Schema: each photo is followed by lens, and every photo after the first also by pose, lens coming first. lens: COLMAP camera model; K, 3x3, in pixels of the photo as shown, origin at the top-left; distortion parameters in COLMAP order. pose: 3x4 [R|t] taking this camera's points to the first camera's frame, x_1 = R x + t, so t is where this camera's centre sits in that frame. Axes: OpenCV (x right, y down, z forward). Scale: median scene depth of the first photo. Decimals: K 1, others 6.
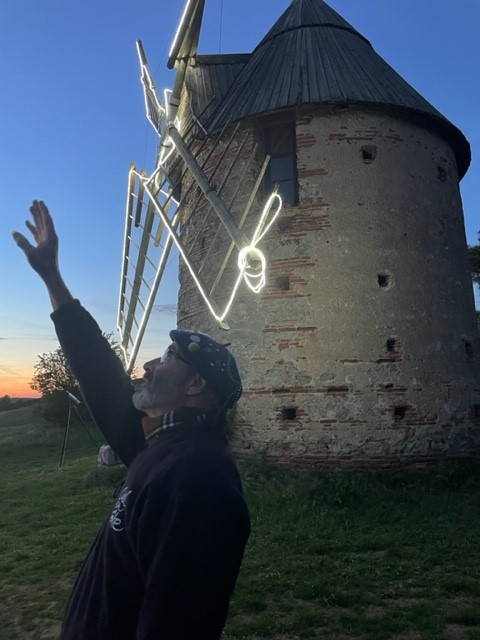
lens RADIAL K [[470.6, 0, 245.8], [0, 470.6, 317.8], [0, 0, 1]] dist [0.067218, -0.001721]
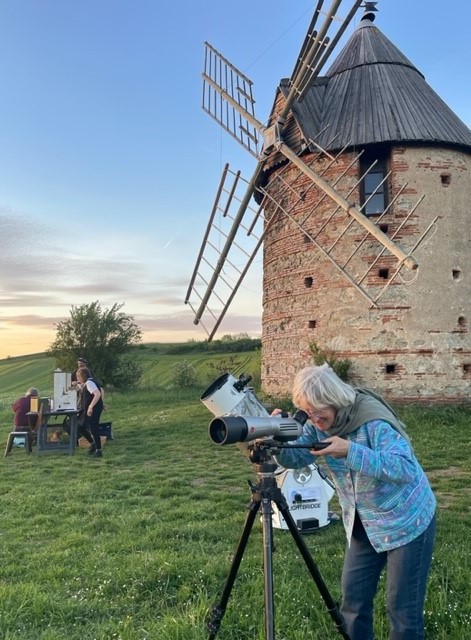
lens RADIAL K [[531.4, 0, 231.1], [0, 531.4, 315.4], [0, 0, 1]] dist [0.071509, -0.072429]
pose [[0.991011, 0.021150, 0.132097, -0.584477], [-0.027988, 0.998351, 0.050128, -0.019957], [-0.130819, -0.053374, 0.989968, -0.490832]]
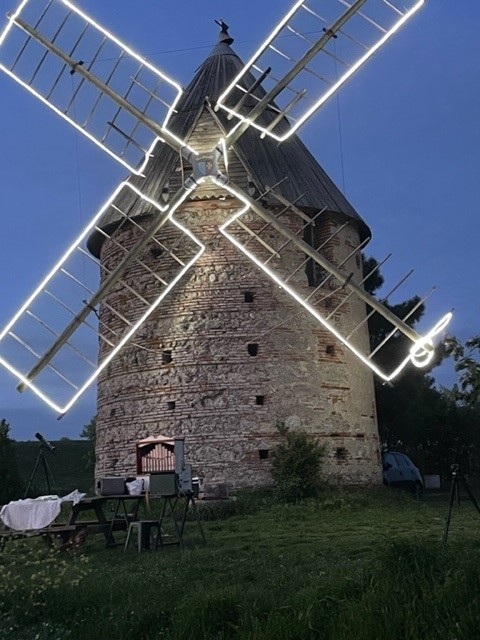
lens RADIAL K [[941.8, 0, 238.8], [0, 941.8, 319.2], [0, 0, 1]] dist [0.105511, 0.000000]
pose [[0.512725, 0.157577, 0.843969, -2.288570], [-0.103830, 0.987178, -0.121237, 0.183303], [-0.852252, -0.025468, 0.522512, -0.109215]]
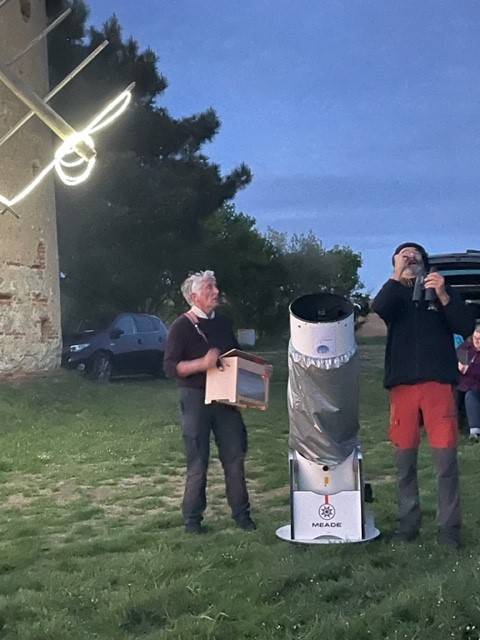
lens RADIAL K [[941.8, 0, 240.7], [0, 941.8, 320.3], [0, 0, 1]] dist [0.105511, 0.000000]
pose [[0.393345, 0.026865, 0.918999, -1.157579], [-0.141844, 0.989378, 0.031789, 0.079101], [-0.908383, -0.142859, 0.392977, -0.043001]]
